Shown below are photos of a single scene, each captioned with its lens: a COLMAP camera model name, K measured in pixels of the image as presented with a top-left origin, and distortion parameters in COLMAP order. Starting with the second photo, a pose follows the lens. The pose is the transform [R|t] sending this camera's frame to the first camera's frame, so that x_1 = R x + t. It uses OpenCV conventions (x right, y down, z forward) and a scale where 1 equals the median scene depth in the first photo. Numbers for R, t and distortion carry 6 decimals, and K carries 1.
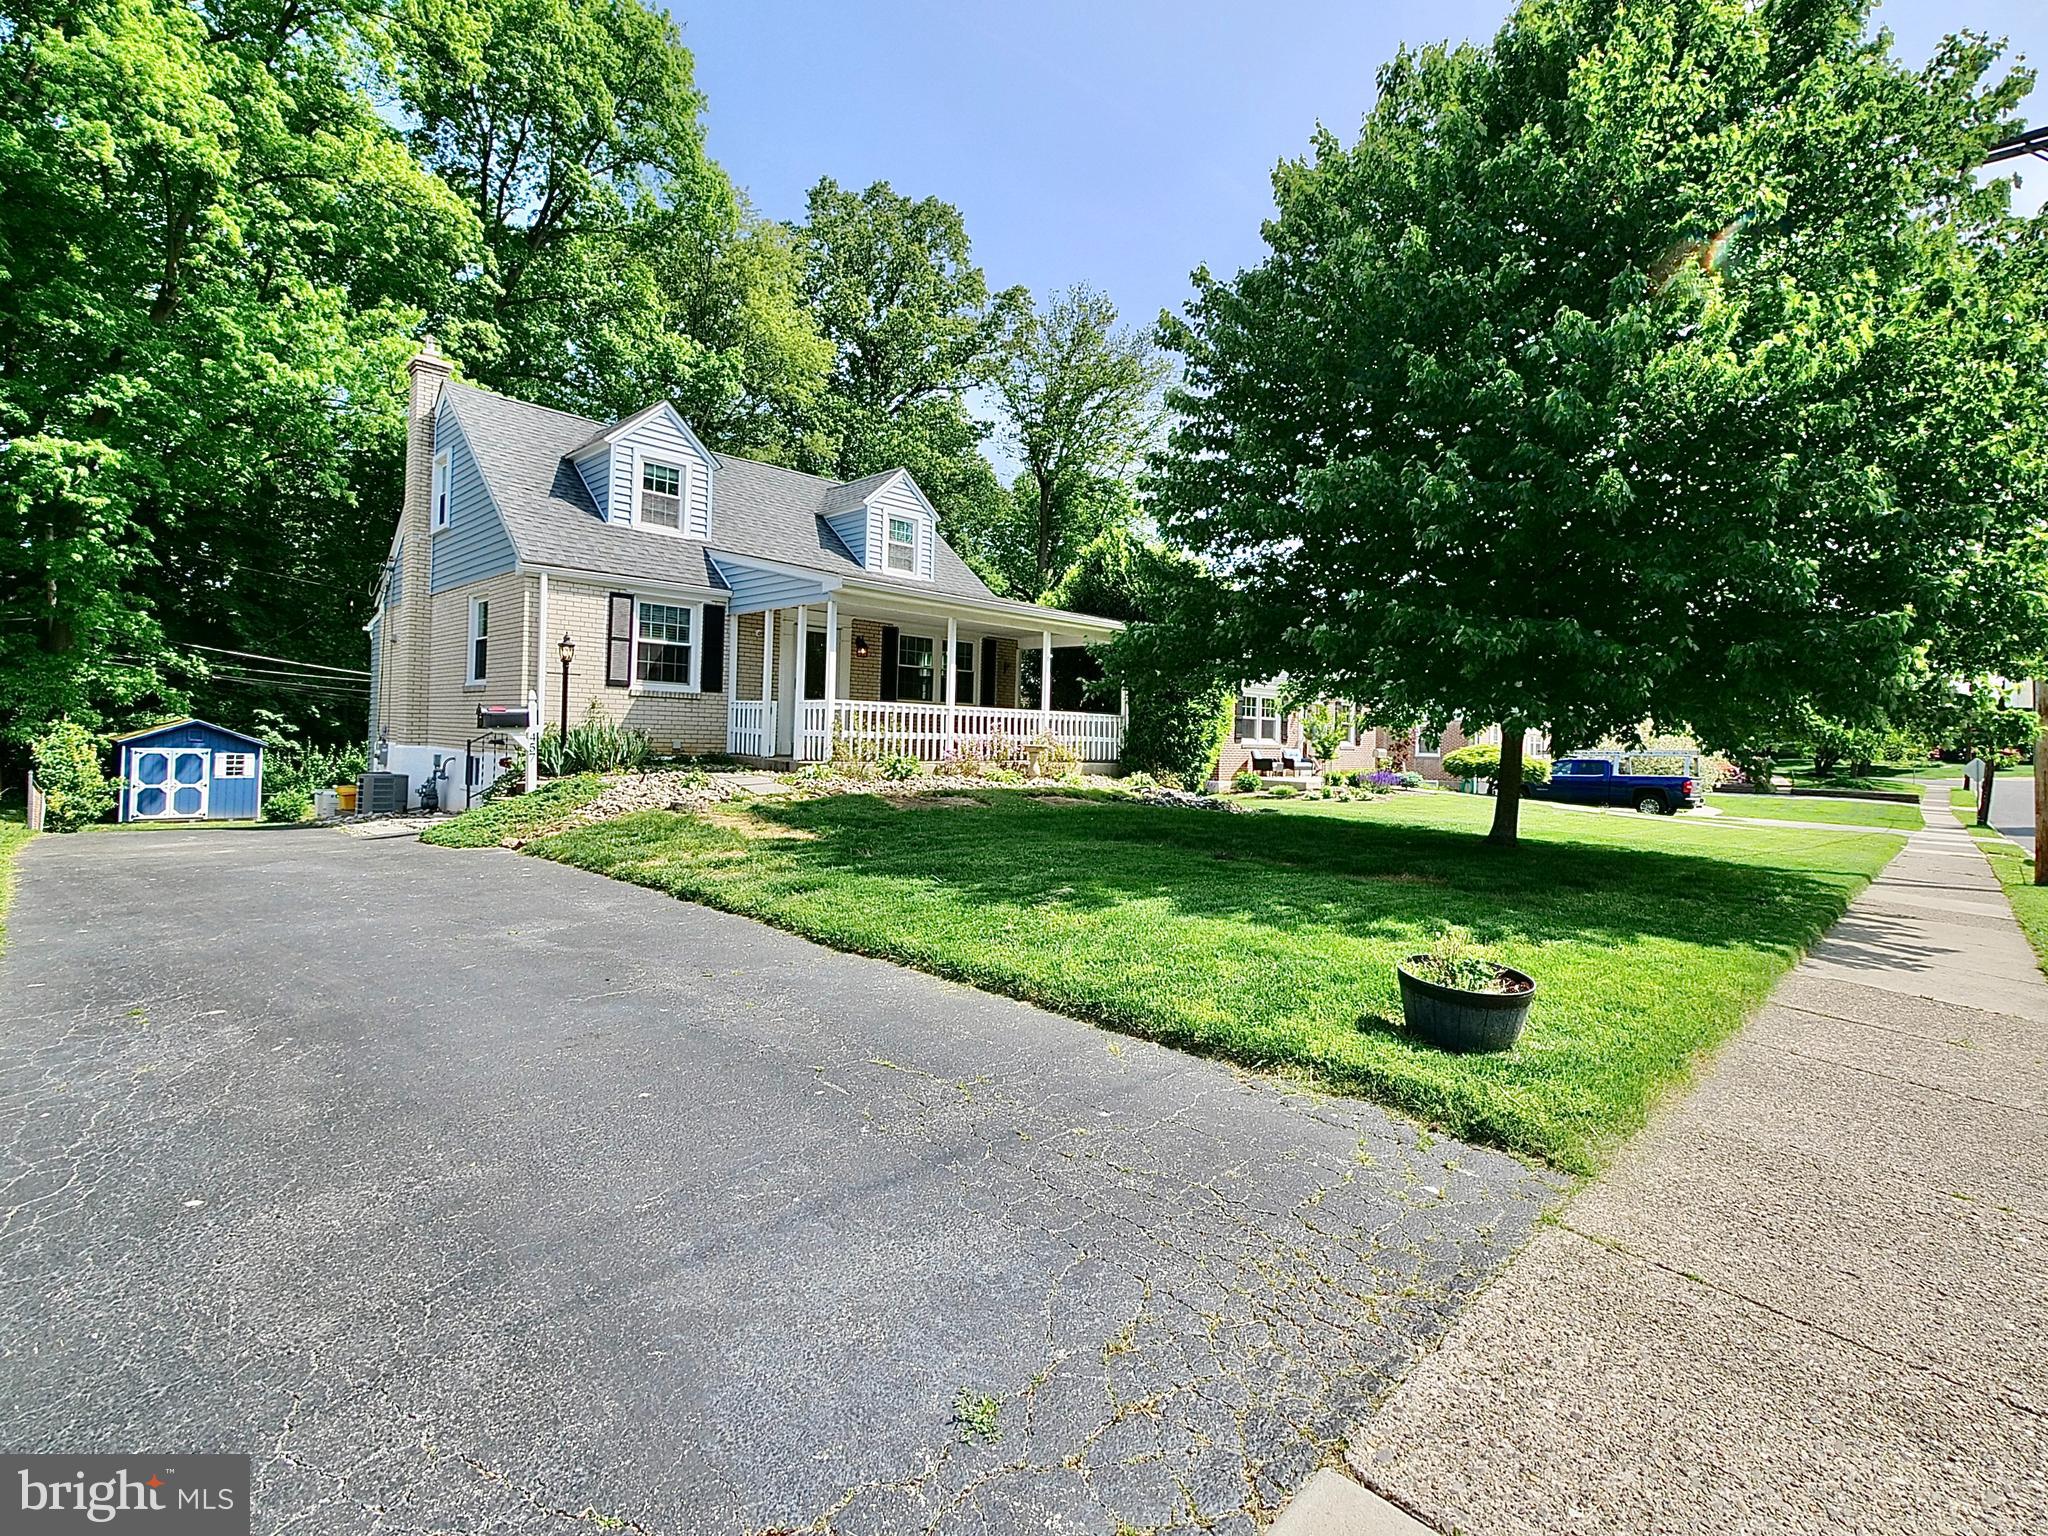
lens RADIAL K [[892.6, 0, 1021.5], [0, 892.6, 743.2], [0, 0, 1]] dist [-0.000481, -0.000195]
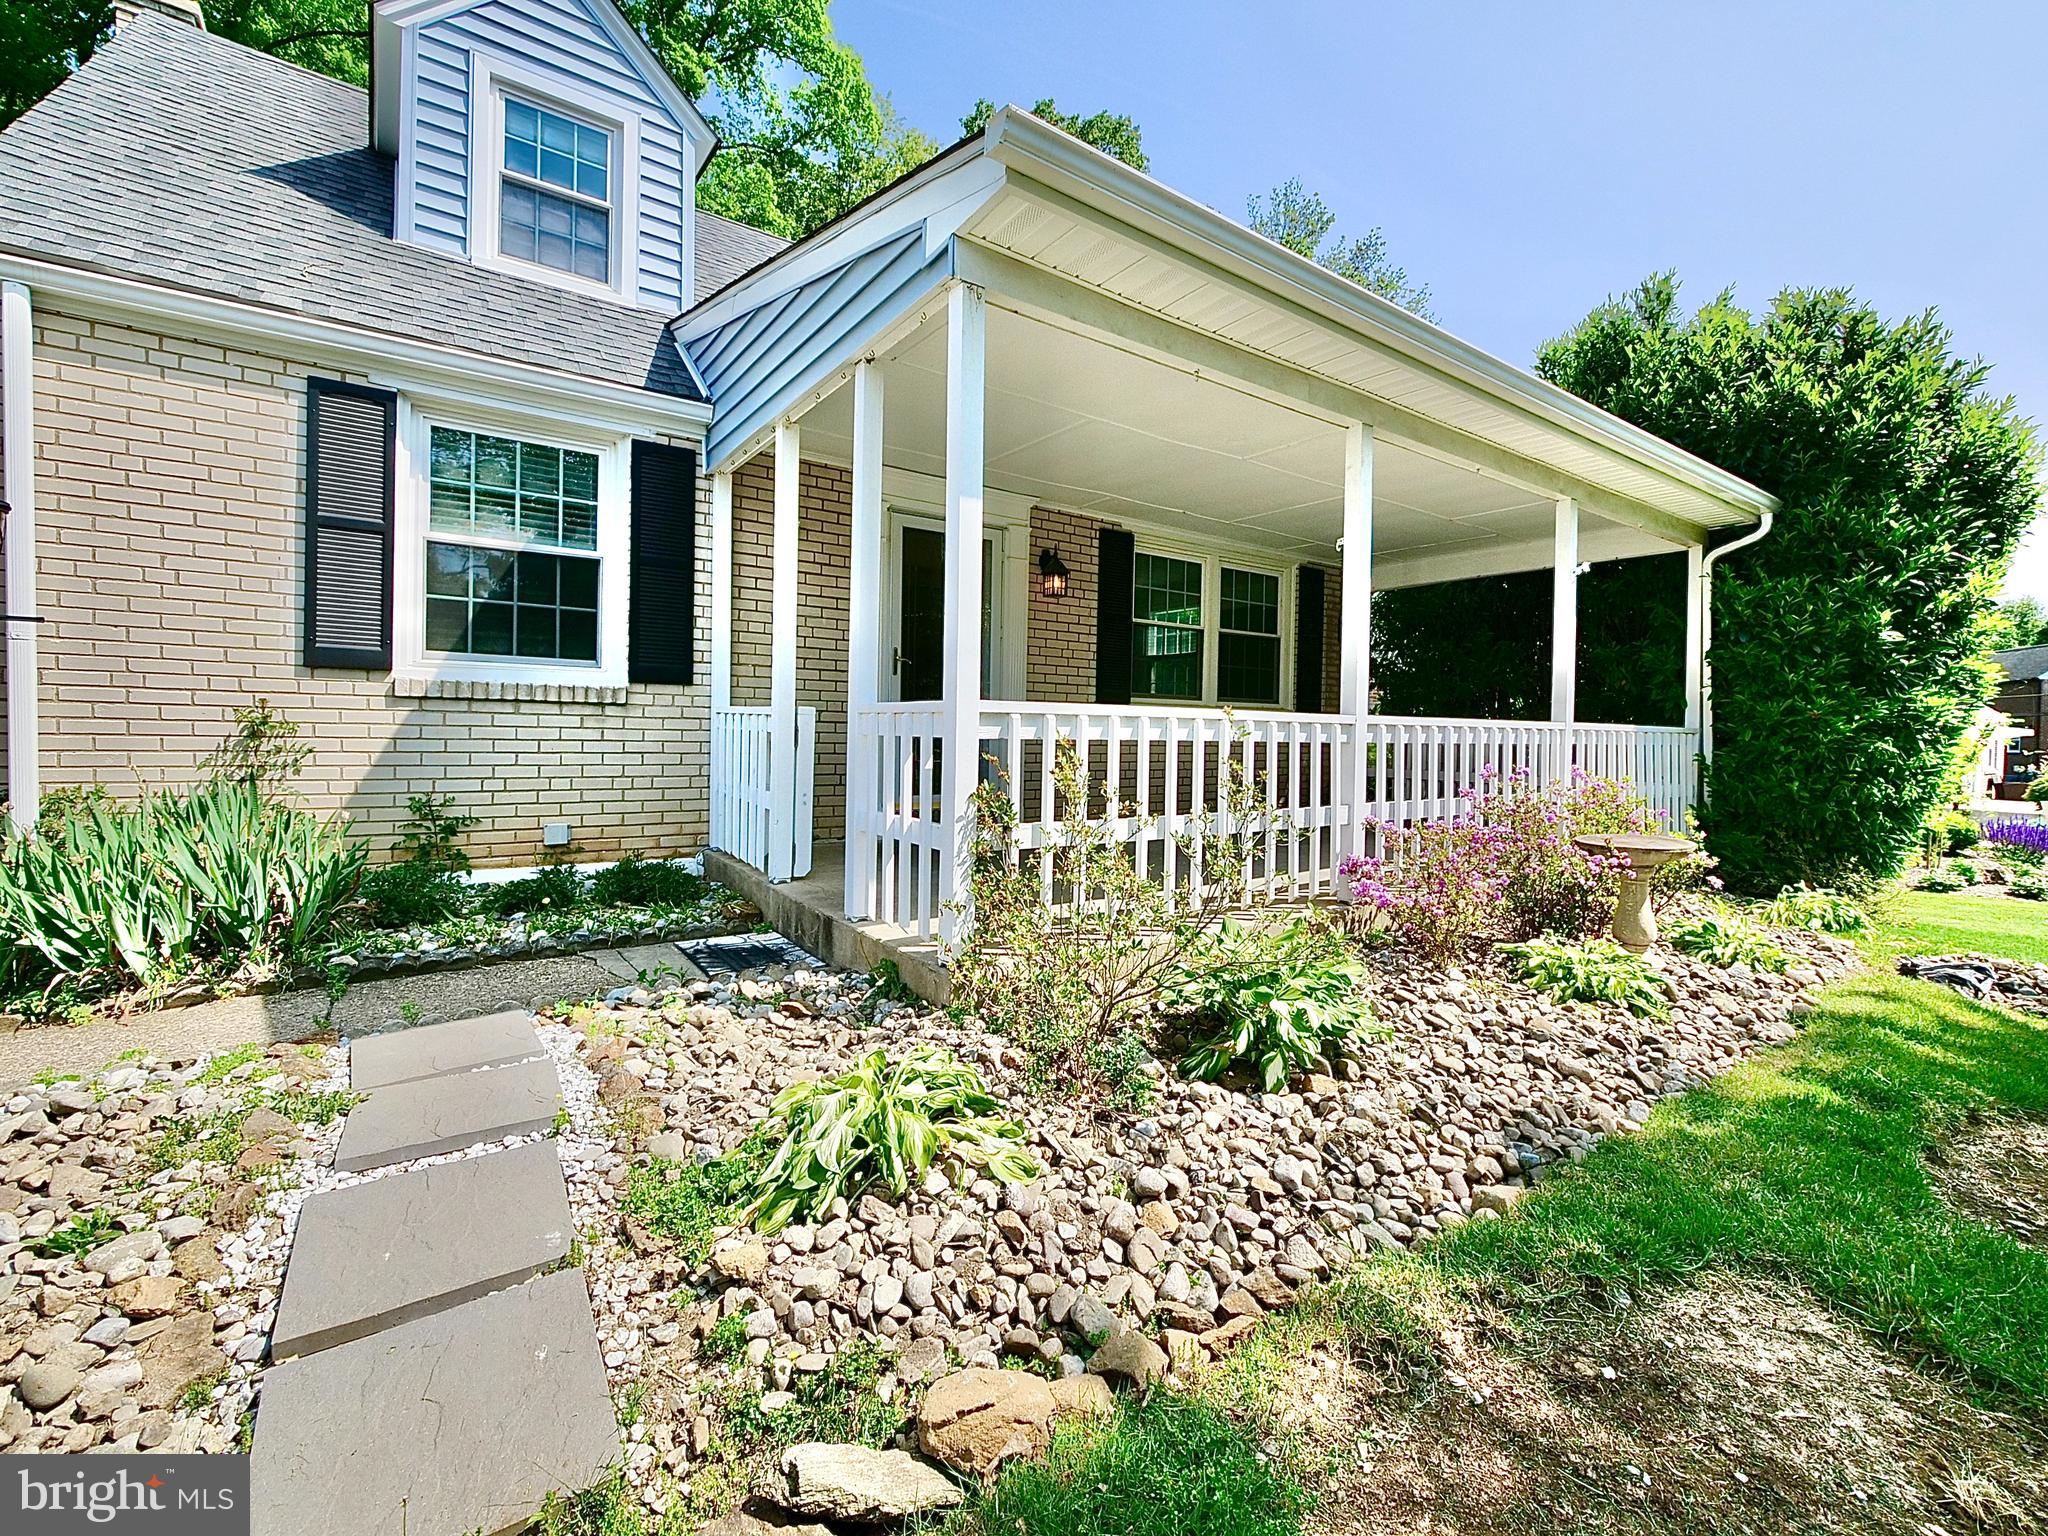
lens RADIAL K [[892.6, 0, 1021.5], [0, 892.6, 743.2], [0, 0, 1]] dist [-0.000481, -0.000195]
pose [[0.983068, -0.005160, -0.183170, -0.135378], [0.005769, 0.999979, 0.002796, -0.033105], [0.183152, -0.003805, 0.983077, 0.671853]]
